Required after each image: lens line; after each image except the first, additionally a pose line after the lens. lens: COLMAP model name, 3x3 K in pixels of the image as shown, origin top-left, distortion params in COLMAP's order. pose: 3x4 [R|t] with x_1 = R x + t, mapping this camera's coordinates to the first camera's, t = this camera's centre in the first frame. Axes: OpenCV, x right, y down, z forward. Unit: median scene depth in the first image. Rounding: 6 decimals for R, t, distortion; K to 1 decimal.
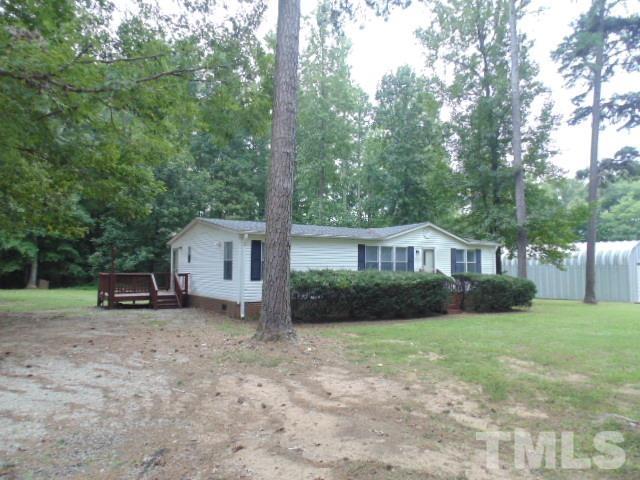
lens RADIAL K [[452.1, 0, 320.0], [0, 452.1, 240.0], [0, 0, 1]] dist [0.001525, 0.000105]
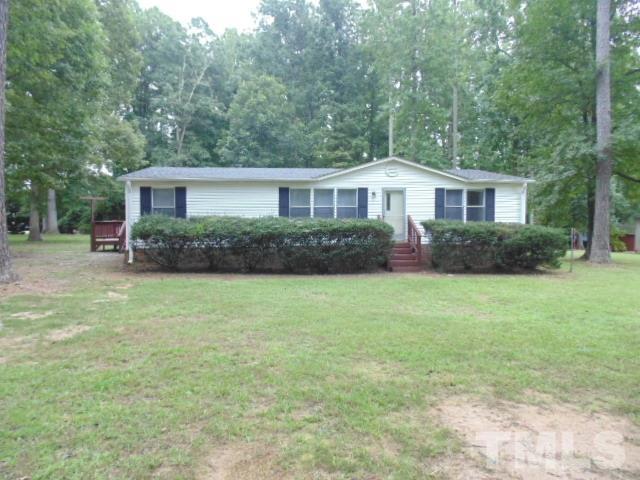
lens RADIAL K [[452.1, 0, 320.0], [0, 452.1, 240.0], [0, 0, 1]] dist [0.001525, 0.000105]
pose [[0.885899, 0.018622, -0.463504, 0.513656], [0.032924, 0.994150, 0.102870, 0.021508], [0.462708, -0.106393, 0.880103, 0.234782]]
